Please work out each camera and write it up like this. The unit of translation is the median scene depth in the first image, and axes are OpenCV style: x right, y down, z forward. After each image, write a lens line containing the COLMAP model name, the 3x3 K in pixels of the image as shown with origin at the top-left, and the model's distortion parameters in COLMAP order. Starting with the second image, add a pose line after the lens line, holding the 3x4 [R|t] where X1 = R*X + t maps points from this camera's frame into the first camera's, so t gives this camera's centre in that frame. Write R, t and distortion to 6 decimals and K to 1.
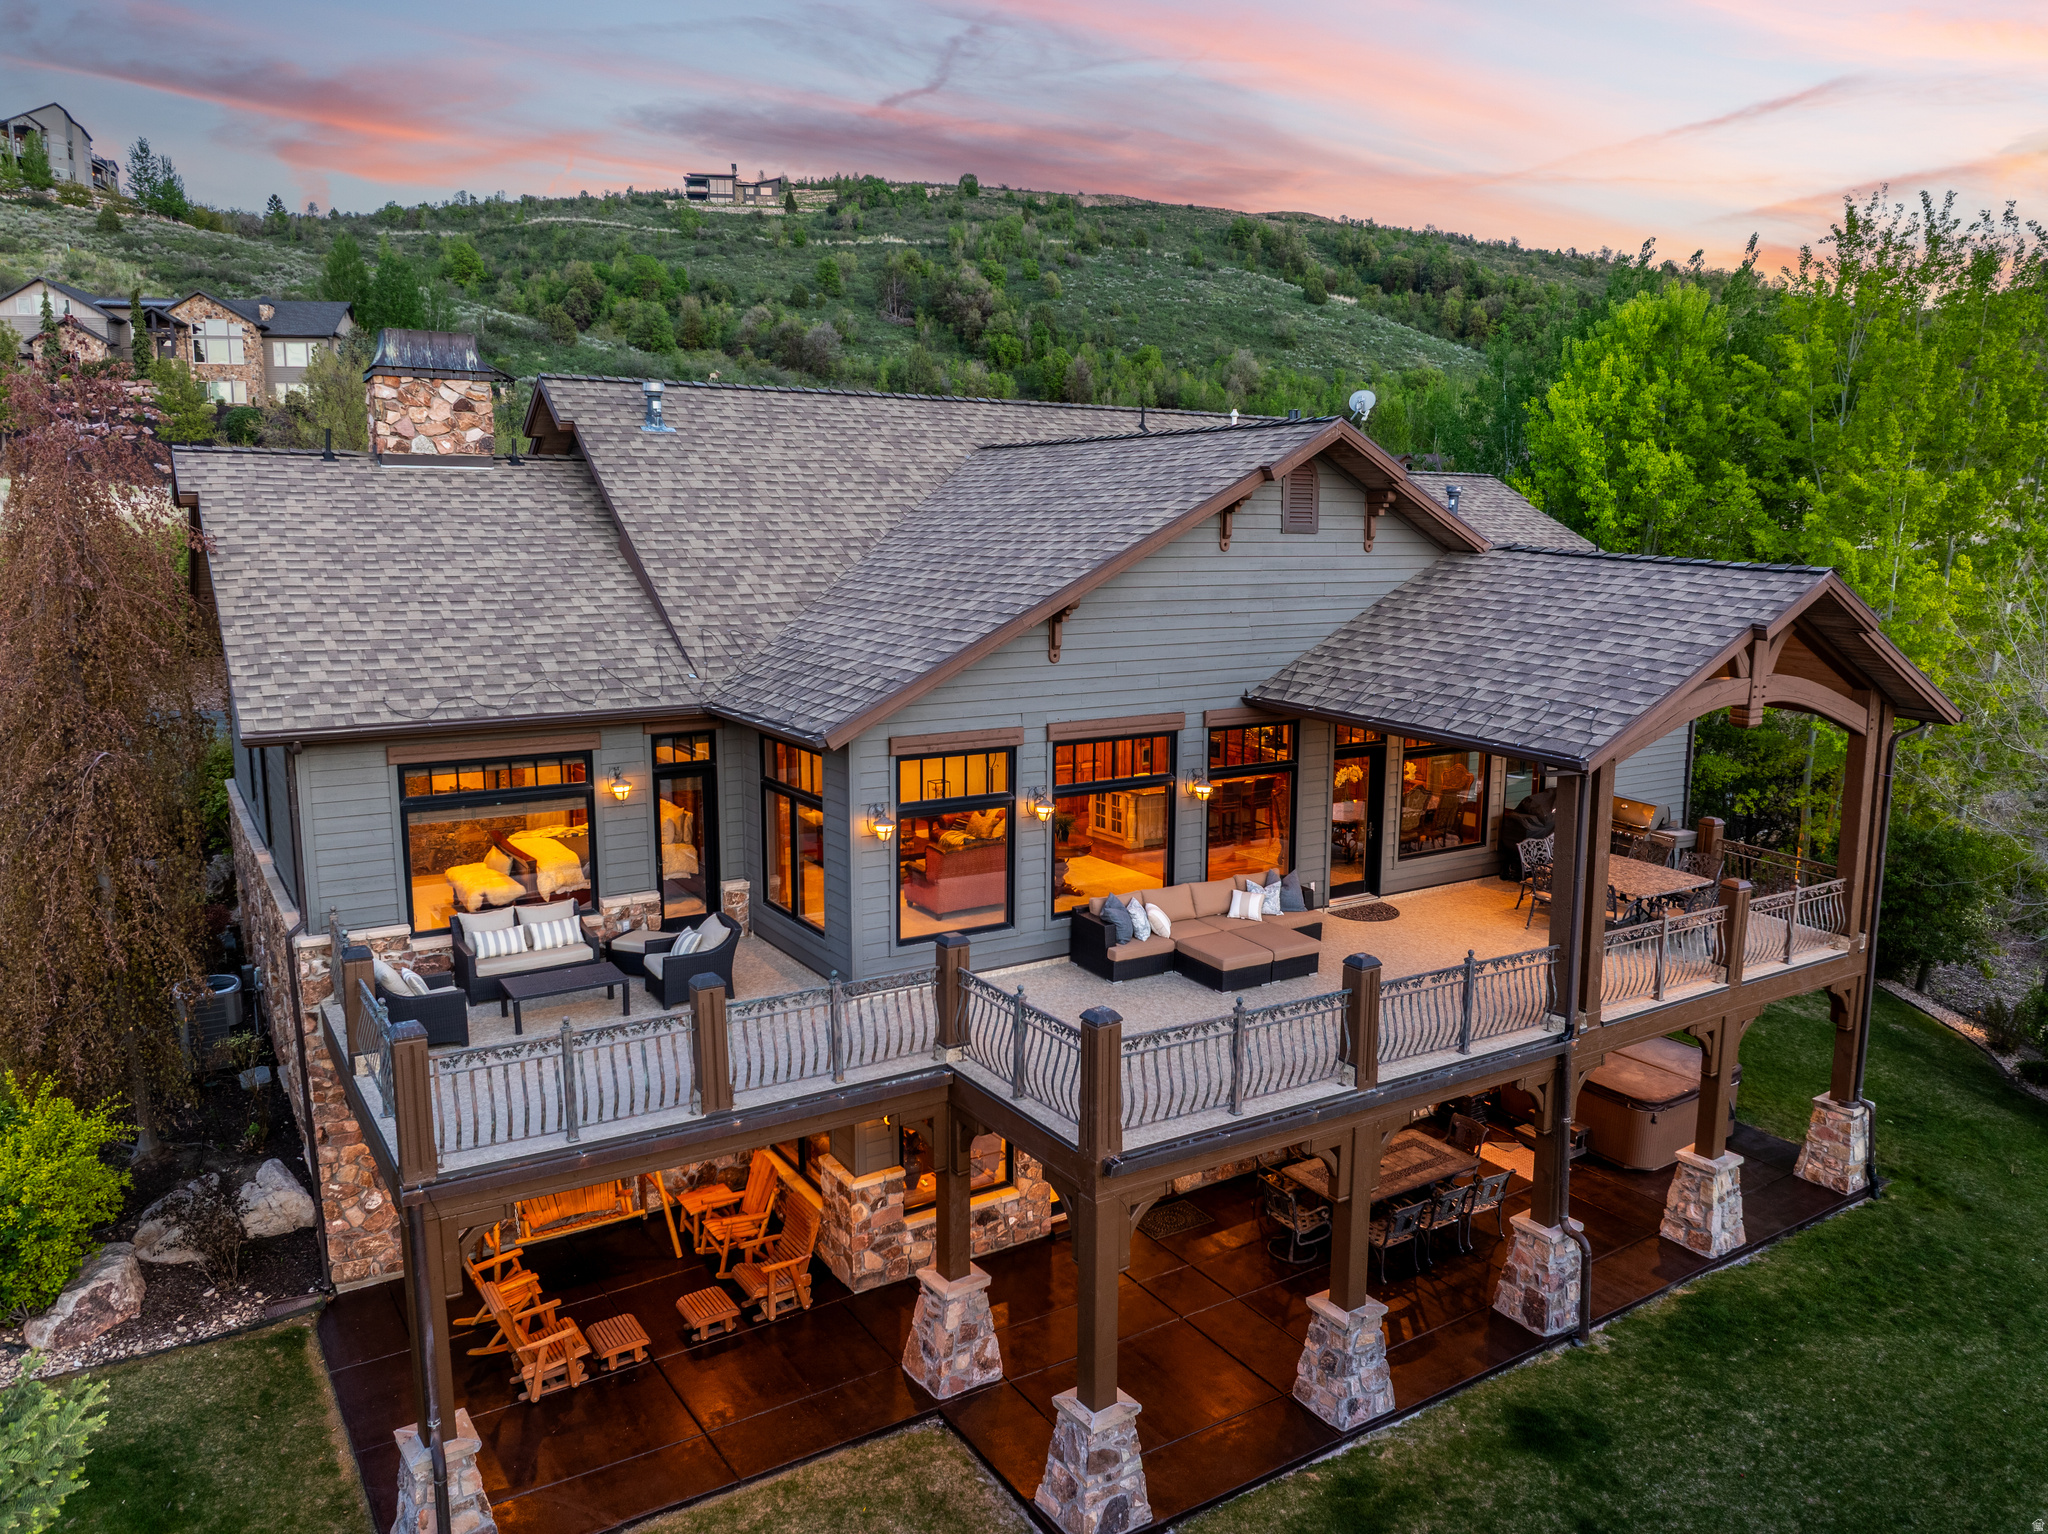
lens RADIAL K [[1448.6, 0, 1035.4], [0, 1448.6, 736.2], [0, 0, 1]] dist [-0.036421, -0.002073]
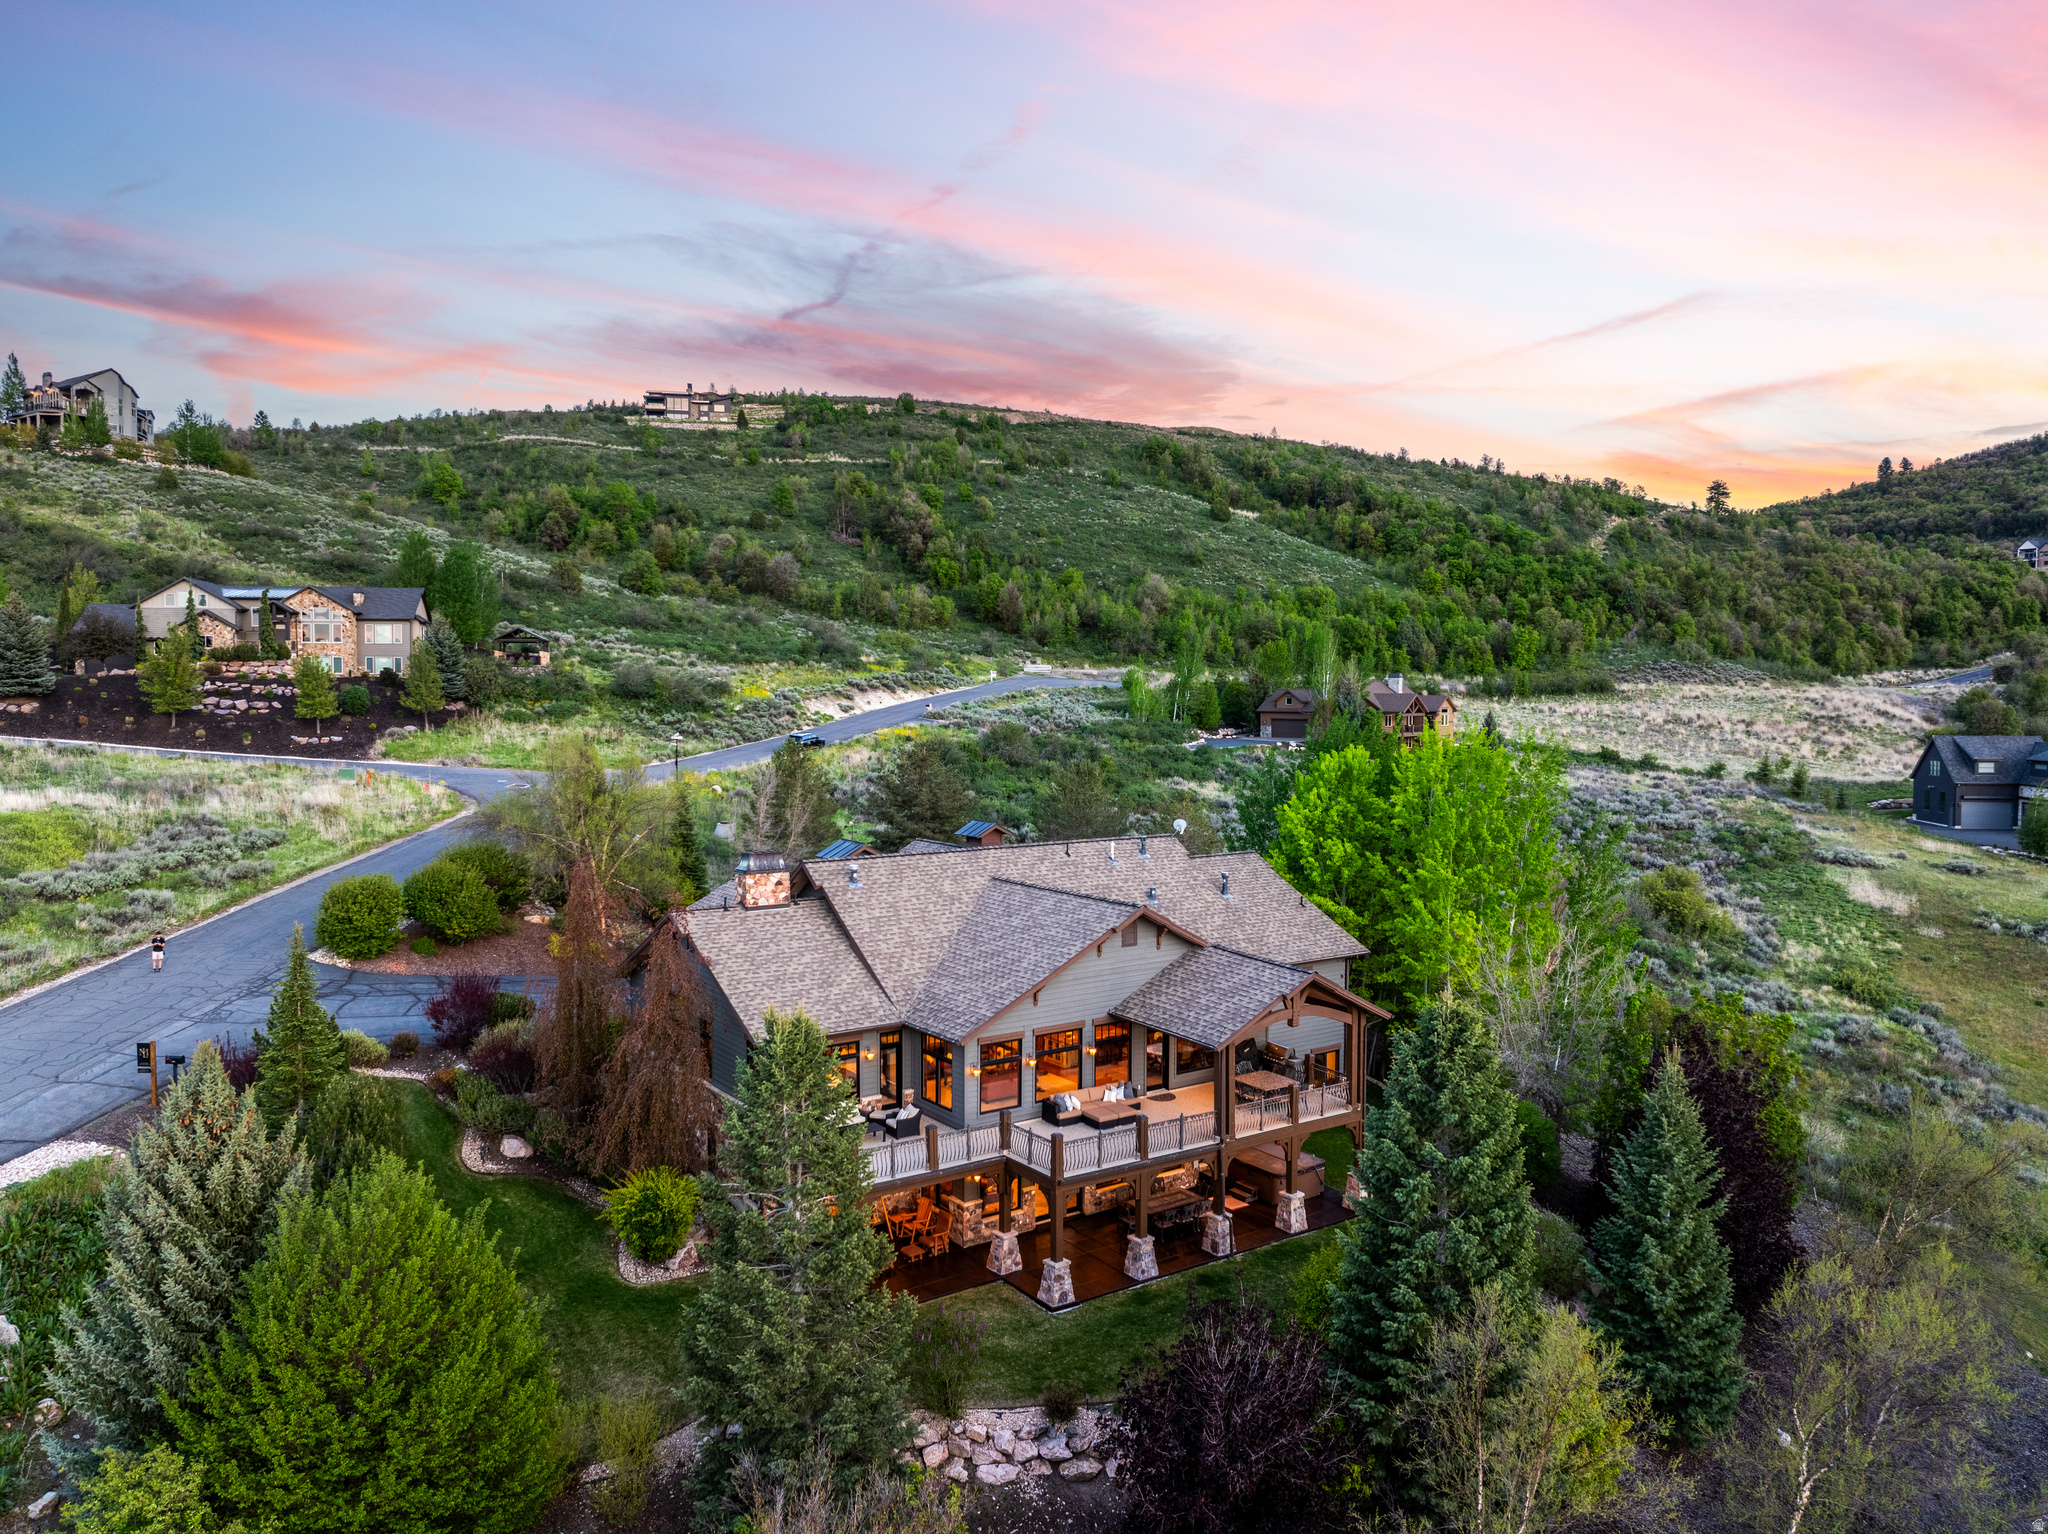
lens RADIAL K [[1448.6, 0, 1035.4], [0, 1448.6, 736.2], [0, 0, 1]] dist [-0.036421, -0.002073]
pose [[0.998713, -0.003646, 0.050577, -0.017290], [0.009217, 0.993849, -0.110361, -0.035878], [-0.049864, 0.110685, 0.992604, -0.244445]]
